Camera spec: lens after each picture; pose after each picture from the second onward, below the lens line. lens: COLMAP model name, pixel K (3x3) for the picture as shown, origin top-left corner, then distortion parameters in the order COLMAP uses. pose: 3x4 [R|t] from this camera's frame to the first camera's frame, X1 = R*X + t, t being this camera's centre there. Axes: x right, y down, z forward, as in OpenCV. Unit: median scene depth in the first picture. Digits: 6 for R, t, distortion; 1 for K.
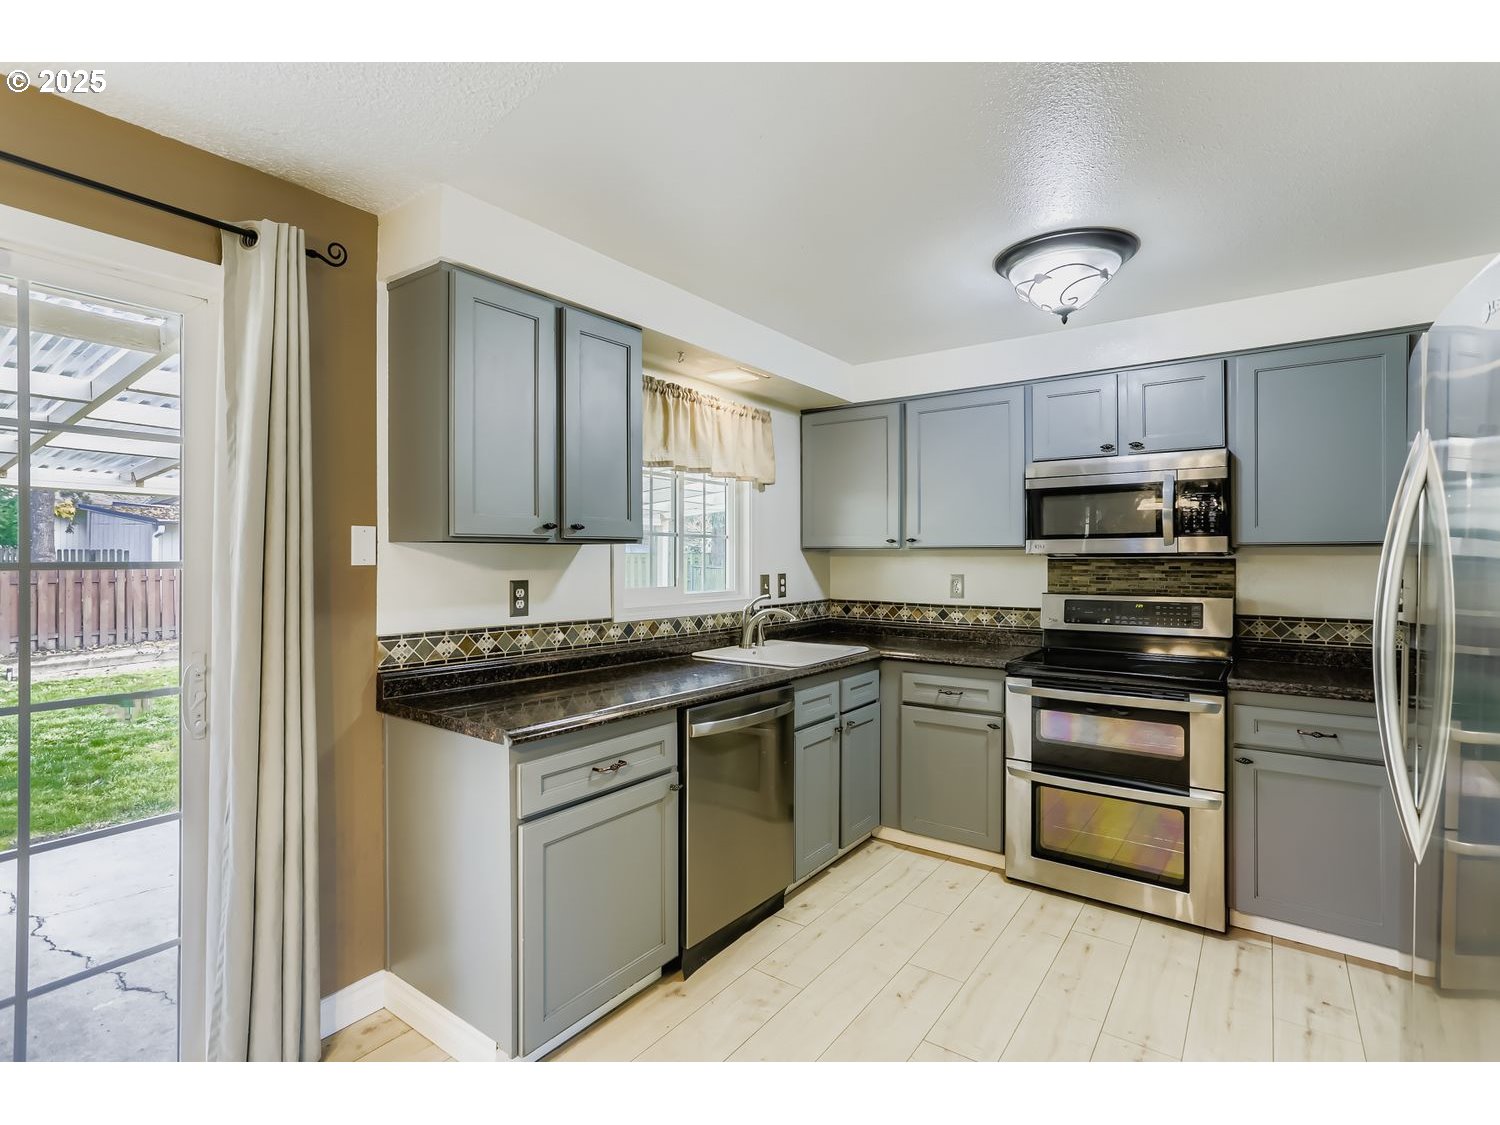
lens RADIAL K [[733.3, 0, 750.0], [0, 733.3, 562.5], [0, 0, 1]] dist [-0.001871, 0.000133]
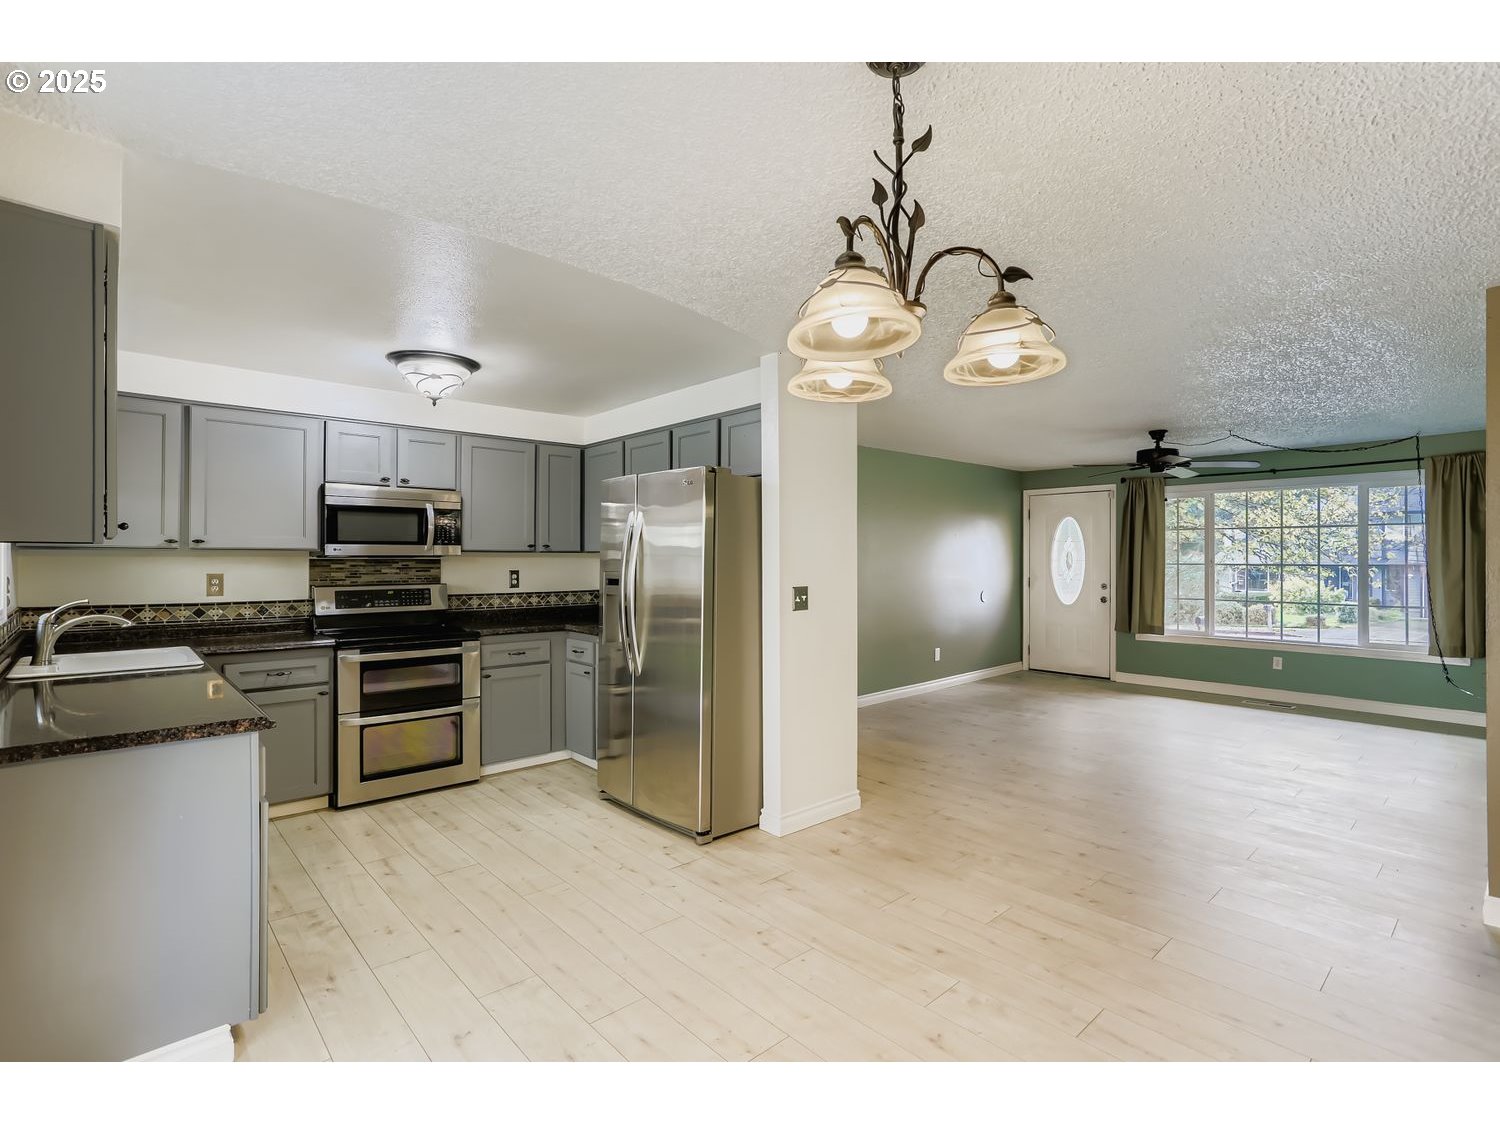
lens RADIAL K [[733.3, 0, 750.0], [0, 733.3, 562.5], [0, 0, 1]] dist [-0.001871, 0.000133]
pose [[0.197305, -0.001751, 0.980341, -0.741748], [0.005495, 0.999985, 0.000680, 0.004355], [-0.980327, 0.005253, 0.197311, 0.040210]]
